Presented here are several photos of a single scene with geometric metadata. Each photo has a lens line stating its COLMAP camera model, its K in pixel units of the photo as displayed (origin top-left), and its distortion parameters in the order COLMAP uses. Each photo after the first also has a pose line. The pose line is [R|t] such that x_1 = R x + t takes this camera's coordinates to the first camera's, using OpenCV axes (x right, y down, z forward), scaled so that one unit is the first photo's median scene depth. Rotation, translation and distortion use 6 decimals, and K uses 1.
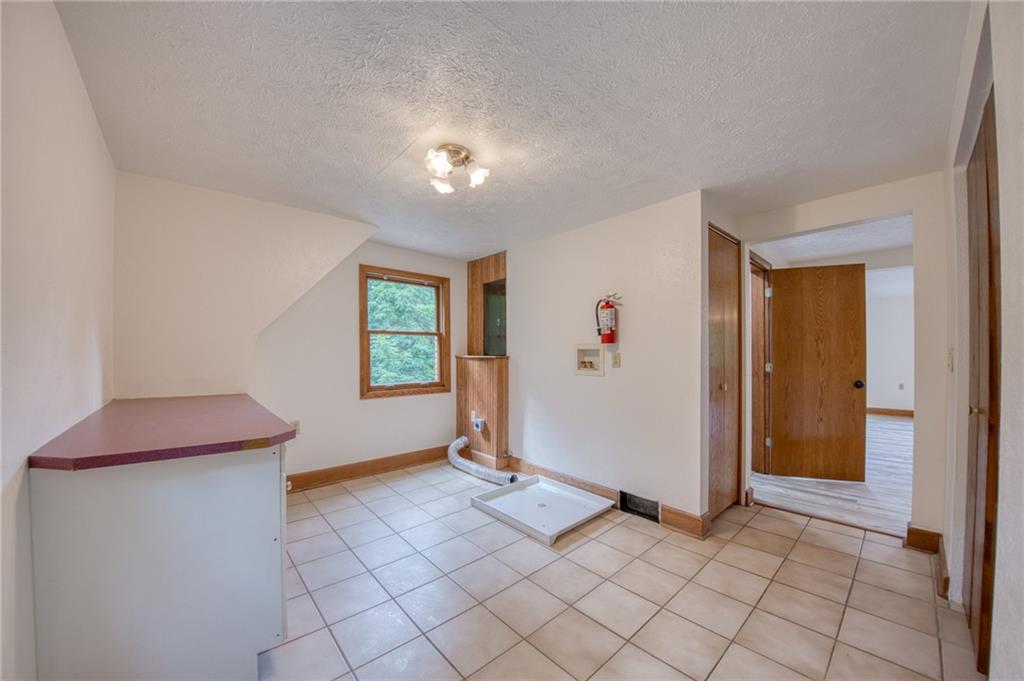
lens RADIAL K [[371.5, 0, 509.2], [0, 371.5, 348.0], [0, 0, 1]] dist [0.003968, -0.012290]
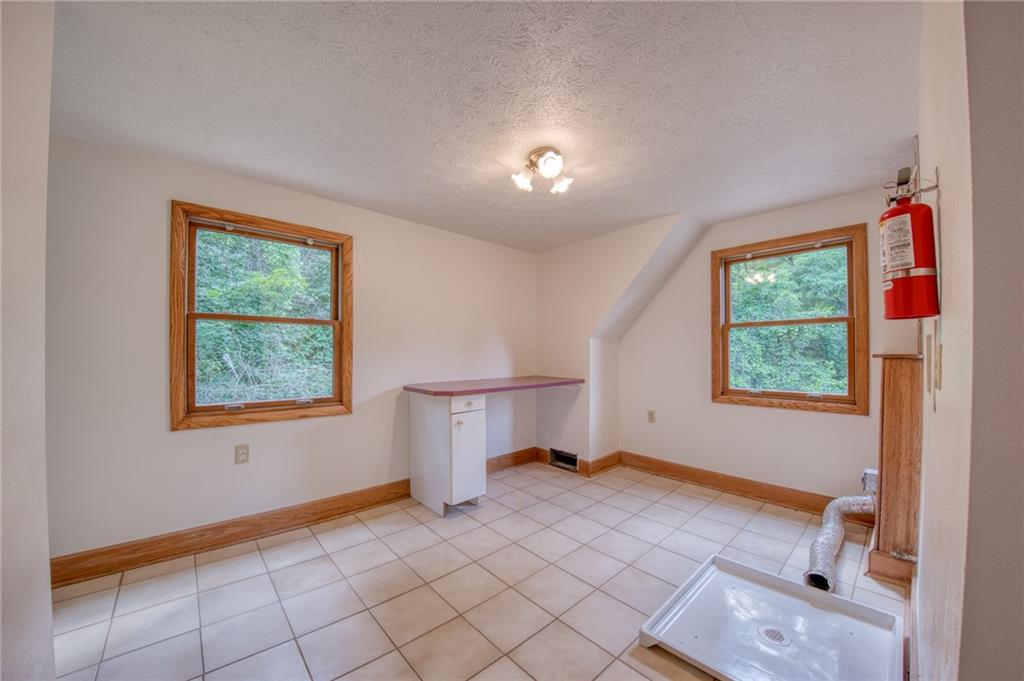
lens RADIAL K [[374.1, 0, 514.6], [0, 374.1, 353.0], [0, 0, 1]] dist [0.011235, -0.021867]
pose [[0.014685, 0.001818, -0.999891, 0.518489], [0.010984, 0.999938, 0.001980, 0.013117], [0.999832, -0.011012, 0.014664, 0.531373]]
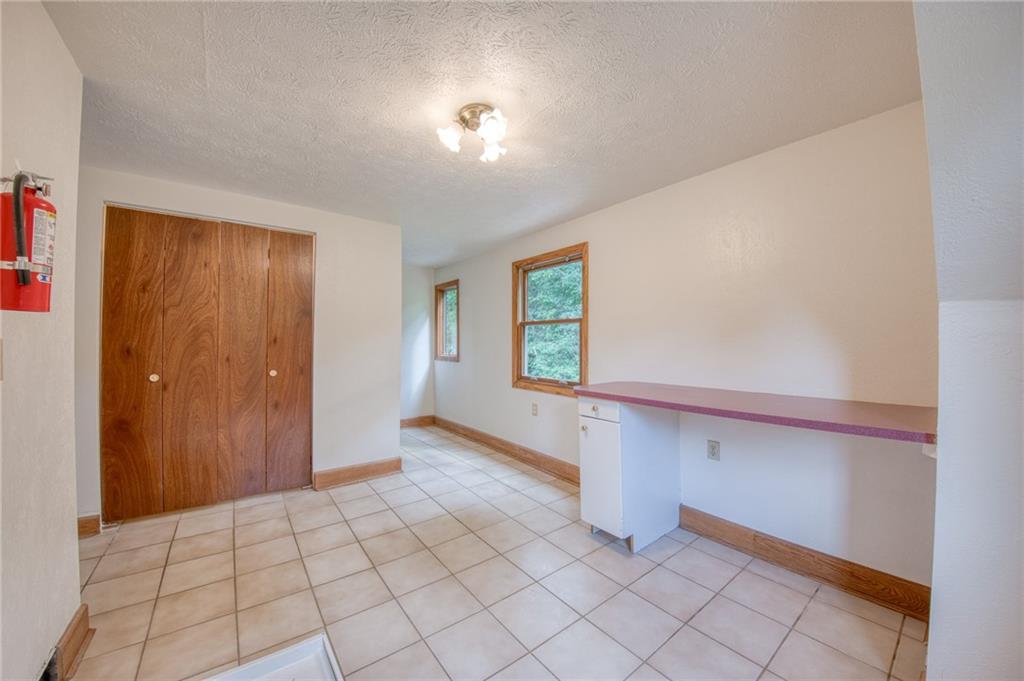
lens RADIAL K [[365.3, 0, 510.8], [0, 365.3, 342.5], [0, 0, 1]] dist [0.002494, -0.016461]
pose [[-0.997208, -0.003552, 0.074587, -0.169351], [-0.004566, 0.999899, -0.013436, 0.015577], [-0.074532, -0.013739, -0.997124, 1.082676]]
